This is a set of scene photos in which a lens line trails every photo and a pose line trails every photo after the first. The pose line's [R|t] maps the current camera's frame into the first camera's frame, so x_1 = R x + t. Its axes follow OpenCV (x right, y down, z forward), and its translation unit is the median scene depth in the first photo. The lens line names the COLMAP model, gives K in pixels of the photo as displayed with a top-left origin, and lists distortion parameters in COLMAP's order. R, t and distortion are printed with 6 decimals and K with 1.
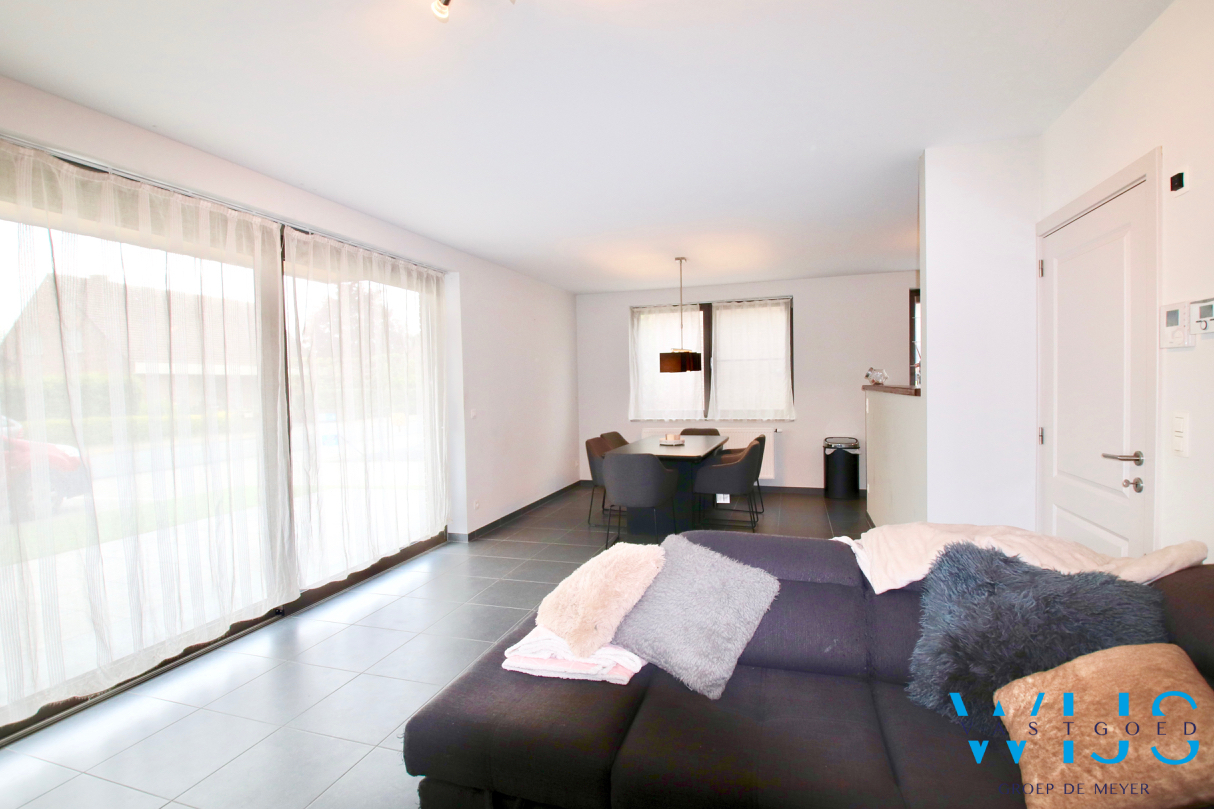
lens RADIAL K [[575.0, 0, 603.8], [0, 575.0, 415.2], [0, 0, 1]] dist [0.003402, -0.010441]
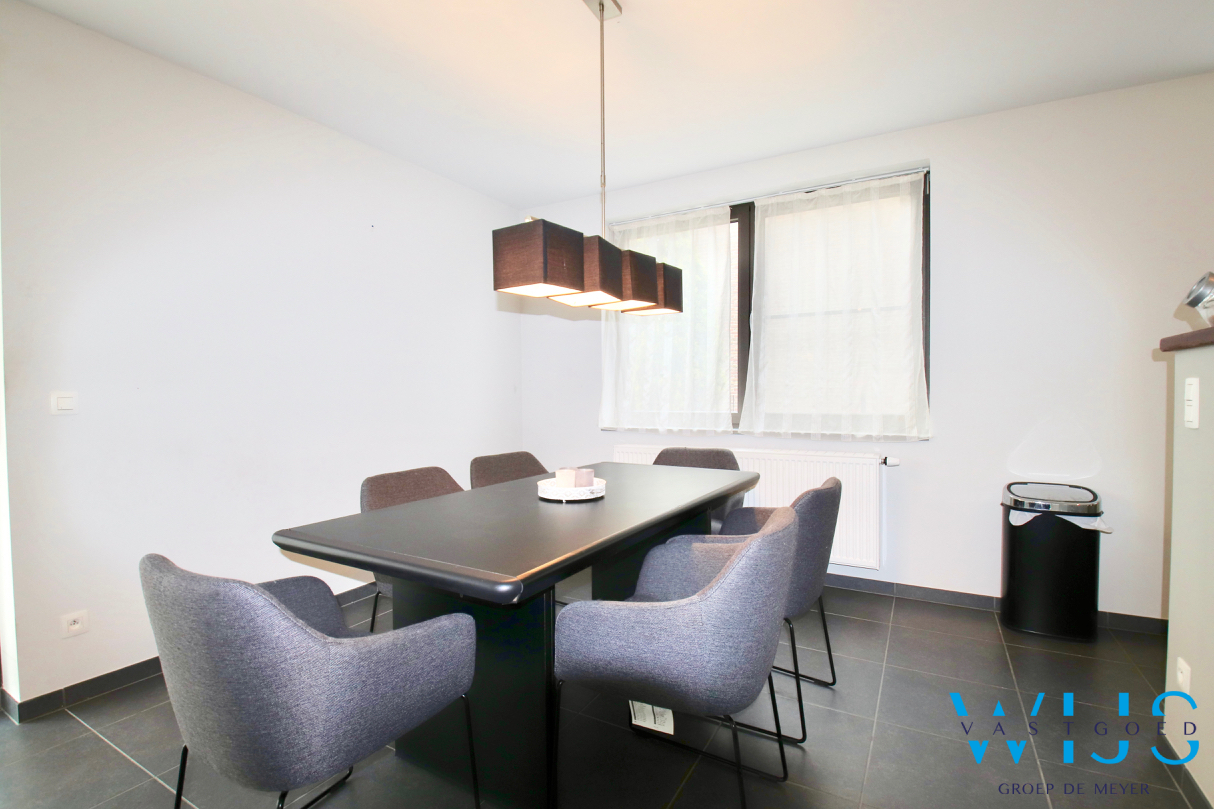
lens RADIAL K [[575.0, 0, 596.9], [0, 575.0, 407.0], [0, 0, 1]] dist [0.003402, -0.010441]
pose [[0.976913, 0.025463, -0.212115, 0.173037], [-0.031727, 0.999154, -0.026179, 0.003324], [0.211269, 0.032305, 0.976894, 0.508333]]
